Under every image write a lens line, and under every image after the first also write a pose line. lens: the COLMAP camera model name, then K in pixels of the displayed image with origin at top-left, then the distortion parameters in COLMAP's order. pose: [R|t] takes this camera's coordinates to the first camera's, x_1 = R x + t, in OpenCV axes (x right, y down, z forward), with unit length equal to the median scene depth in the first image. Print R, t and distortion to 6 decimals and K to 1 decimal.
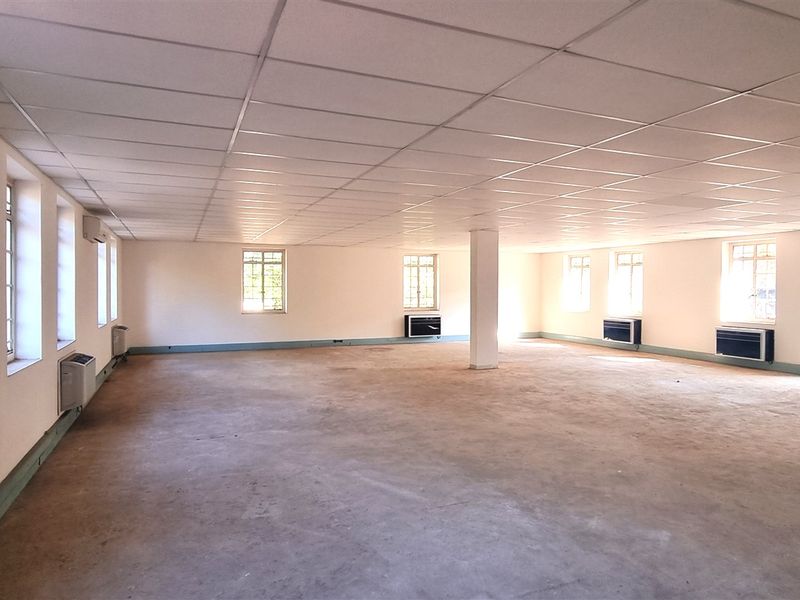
lens RADIAL K [[544.3, 0, 410.1], [0, 544.3, 295.0], [0, 0, 1]] dist [0.001252, -0.001567]
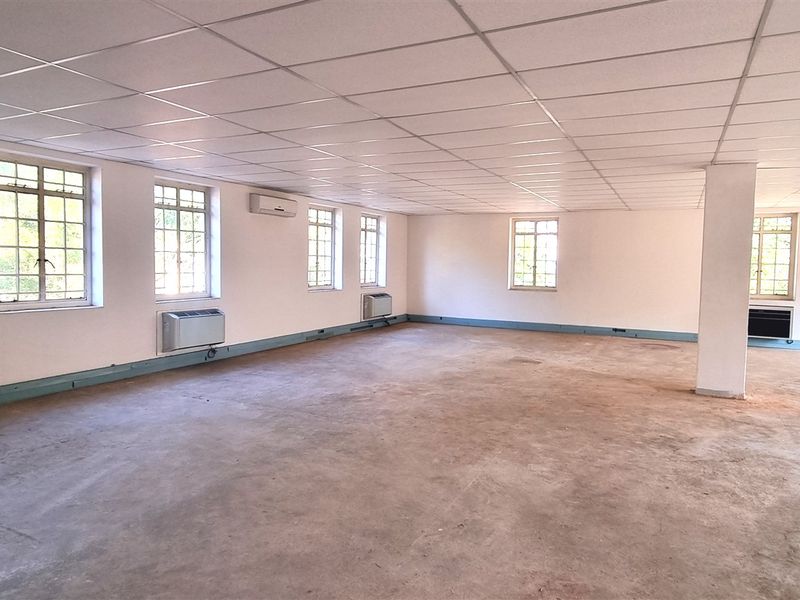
lens RADIAL K [[544.3, 0, 410.6], [0, 544.3, 292.7], [0, 0, 1]] dist [0.001252, -0.001567]
pose [[0.649149, 0.053031, -0.758811, 0.322302], [-0.026541, 0.998538, 0.047080, 0.000834], [0.760199, -0.010423, 0.649607, 0.302634]]
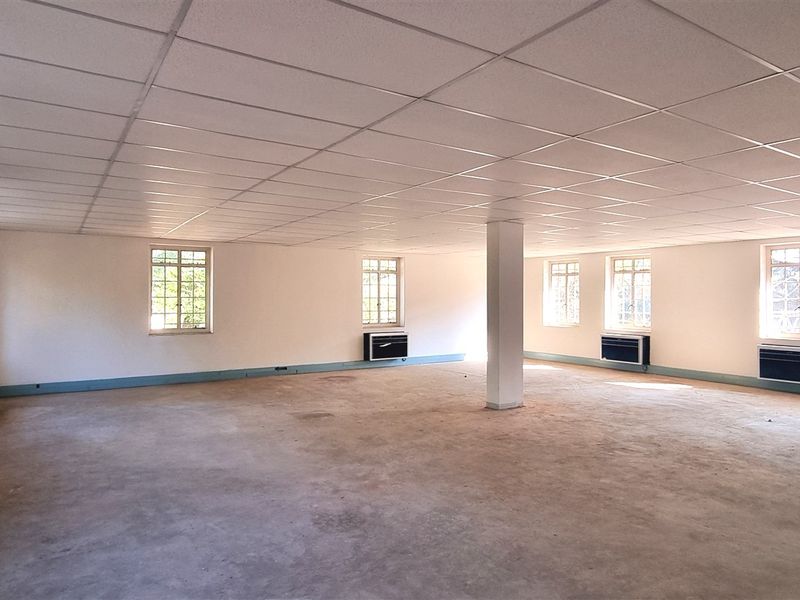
lens RADIAL K [[544.3, 0, 410.6], [0, 544.3, 290.9], [0, 0, 1]] dist [0.001252, -0.001567]
pose [[0.983298, 0.002289, 0.181991, -0.111539], [0.002755, 0.999619, -0.027454, -0.003547], [-0.181985, 0.027497, 0.982917, 0.252095]]
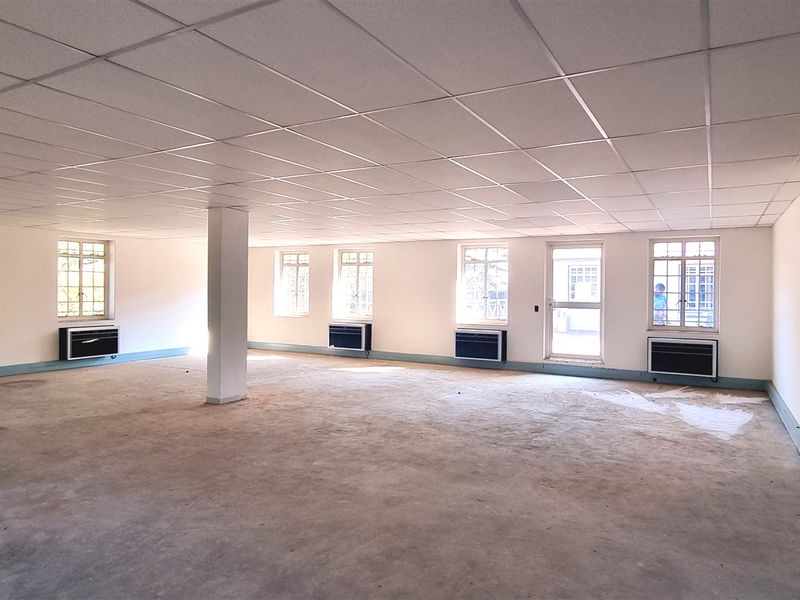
lens RADIAL K [[544.3, 0, 414.2], [0, 544.3, 291.6], [0, 0, 1]] dist [0.001252, -0.001567]
pose [[0.790051, 0.002942, 0.613034, -0.096439], [0.001817, 0.999973, -0.007140, -0.003270], [-0.613038, 0.006755, 0.790024, 0.246446]]
